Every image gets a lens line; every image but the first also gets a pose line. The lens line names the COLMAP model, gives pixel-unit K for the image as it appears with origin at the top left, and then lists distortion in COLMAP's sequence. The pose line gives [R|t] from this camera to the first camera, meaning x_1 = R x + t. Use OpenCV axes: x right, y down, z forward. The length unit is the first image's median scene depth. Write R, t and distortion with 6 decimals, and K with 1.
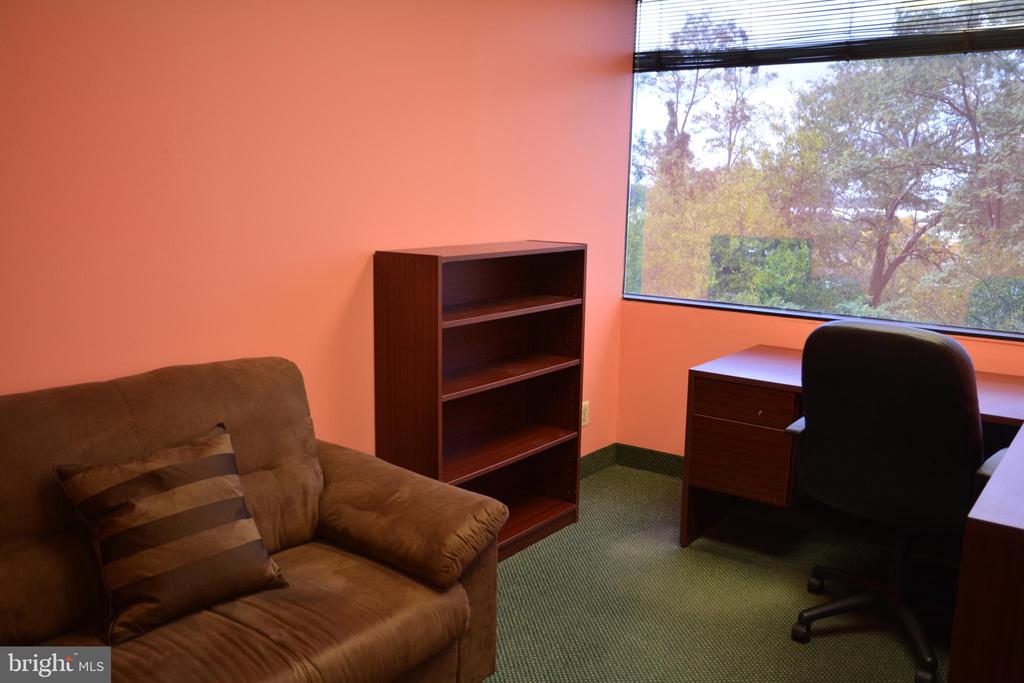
lens RADIAL K [[890.0, 0, 504.2], [0, 890.0, 342.3], [0, 0, 1]] dist [-0.034560, 0.110146]
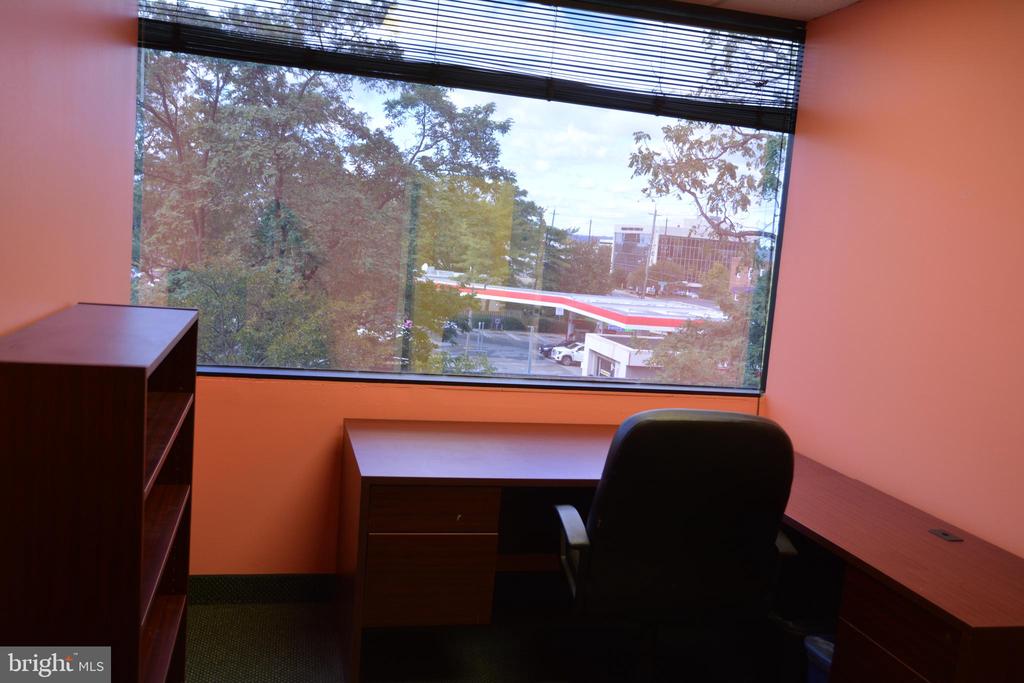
lens RADIAL K [[890.0, 0, 510.6], [0, 890.0, 343.6], [0, 0, 1]] dist [-0.034560, 0.110146]
pose [[0.626755, -0.070911, 0.775983, -0.631848], [0.070271, 0.996937, 0.034345, -0.234823], [-0.776041, 0.033003, 0.629818, 1.112145]]
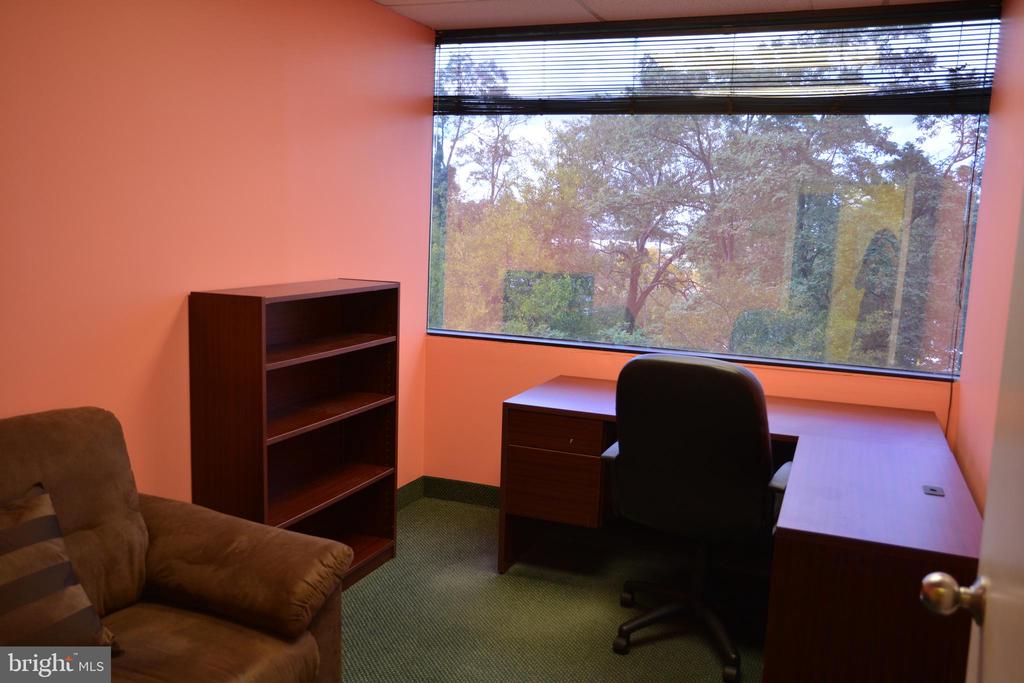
lens RADIAL K [[890.0, 0, 503.5], [0, 890.0, 339.4], [0, 0, 1]] dist [-0.034560, 0.110146]
pose [[0.967809, -0.019786, 0.250905, -0.059007], [0.029079, 0.999020, -0.033382, -0.008985], [-0.249999, 0.039603, 0.967436, -0.013962]]
